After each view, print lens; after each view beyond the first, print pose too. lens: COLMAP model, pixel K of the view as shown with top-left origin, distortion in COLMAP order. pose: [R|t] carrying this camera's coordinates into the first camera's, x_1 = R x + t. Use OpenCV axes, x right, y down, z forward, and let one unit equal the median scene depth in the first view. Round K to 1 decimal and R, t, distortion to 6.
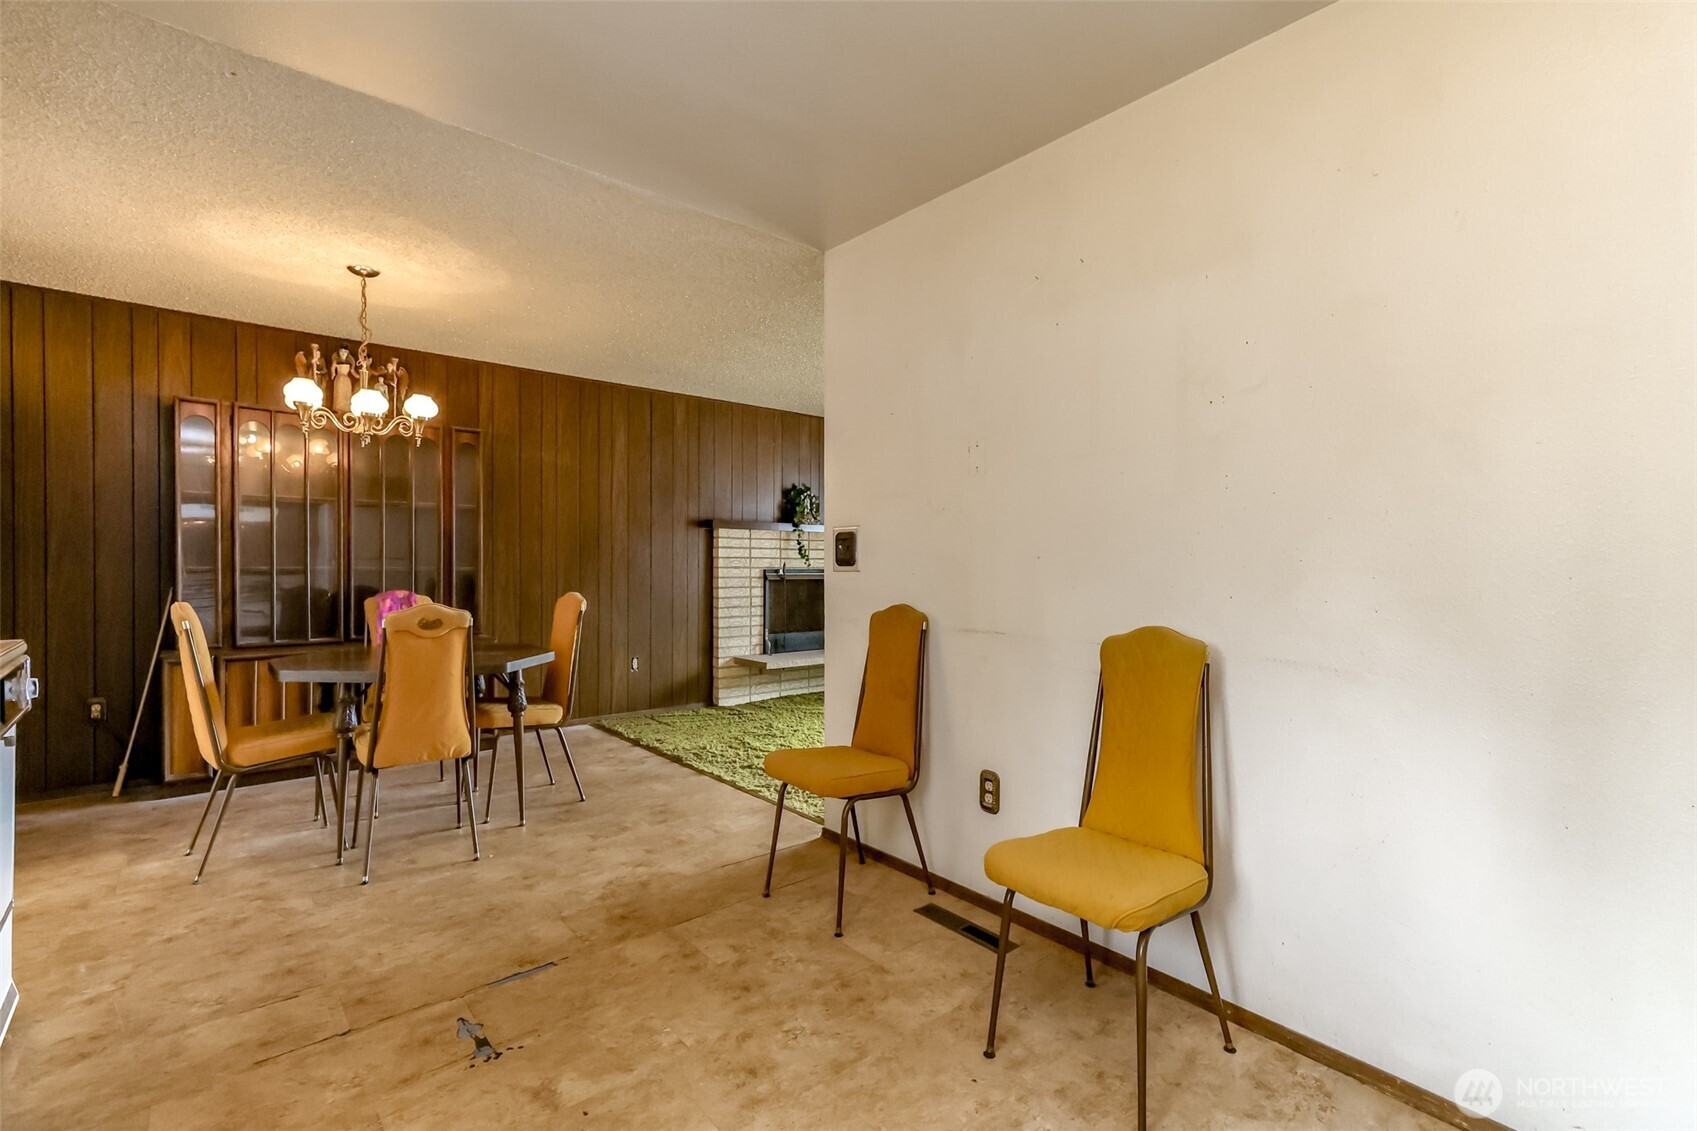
lens RADIAL K [[761.5, 0, 849.3], [0, 761.5, 569.4], [0, 0, 1]] dist [0.016859, -0.000183]
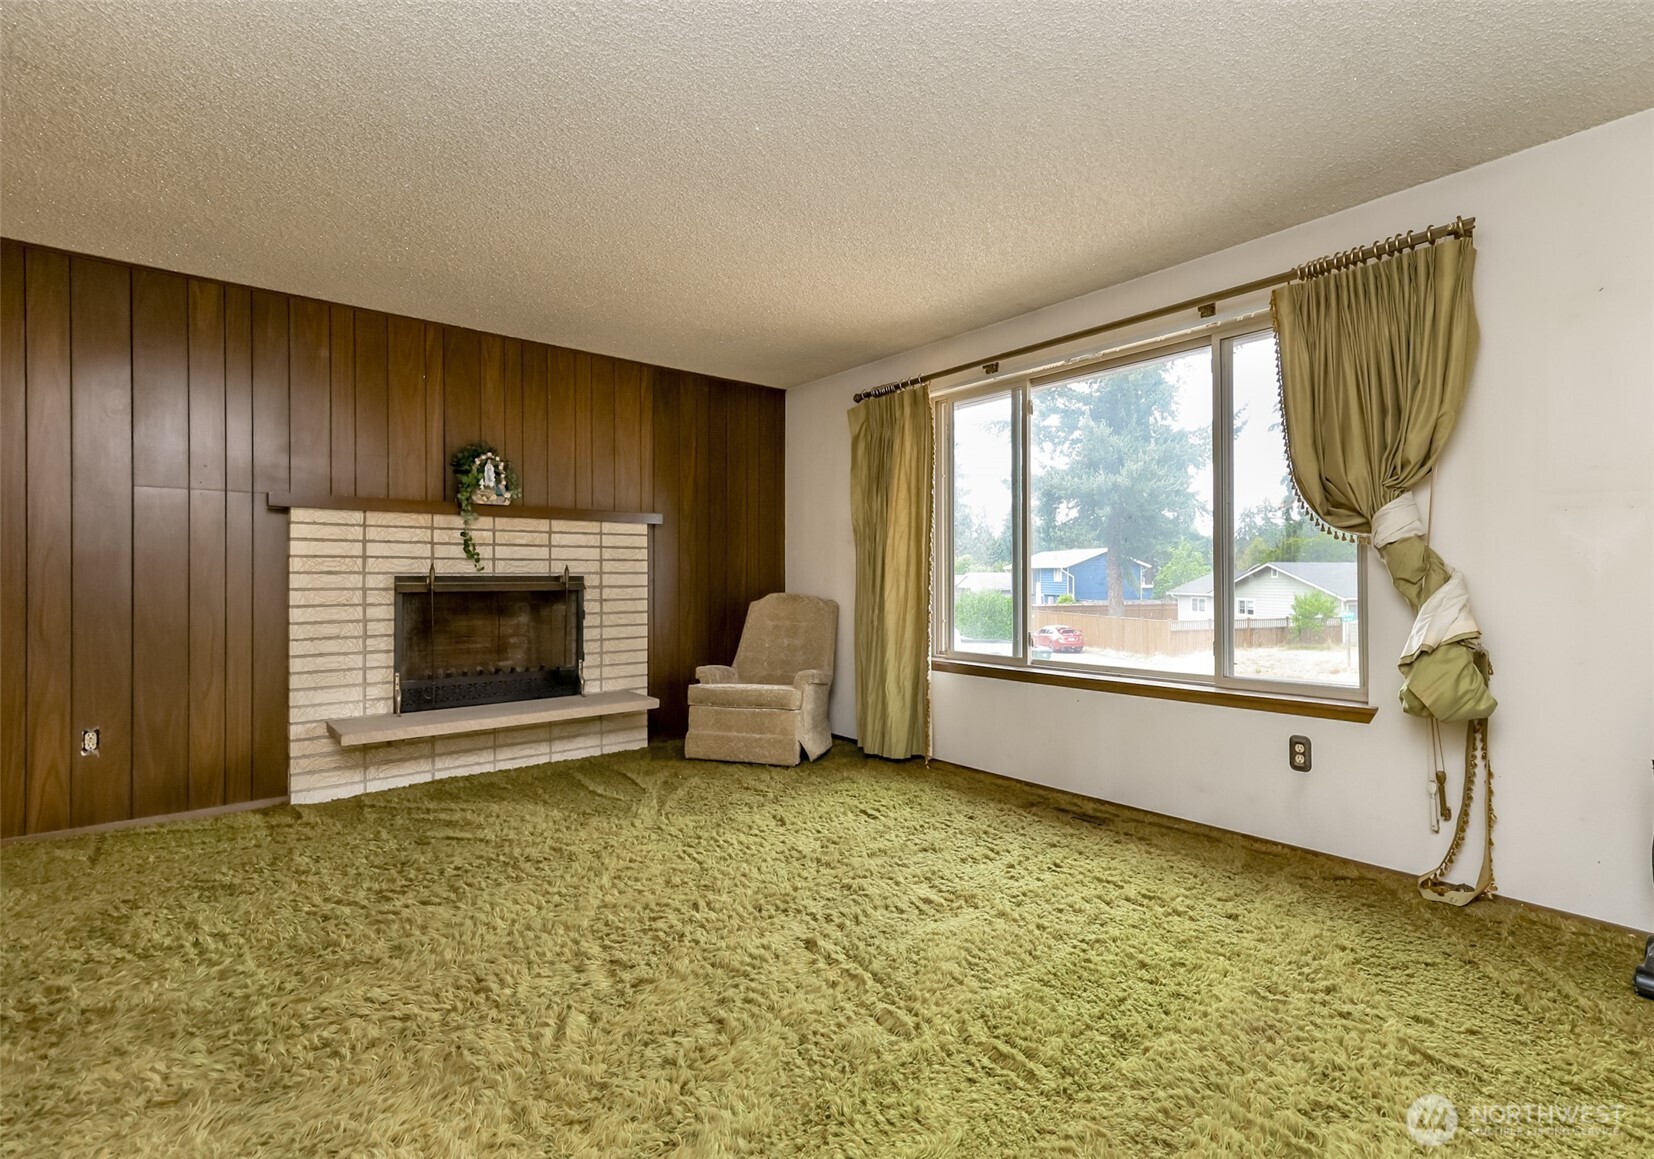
lens RADIAL K [[774.2, 0, 863.9], [0, 774.2, 577.1], [0, 0, 1]] dist [0.021620, -0.000182]
pose [[0.999923, -0.006847, 0.010303, 0.324423], [0.006940, 0.999936, -0.008983, 0.011517], [-0.010241, 0.009054, 0.999907, 0.451184]]
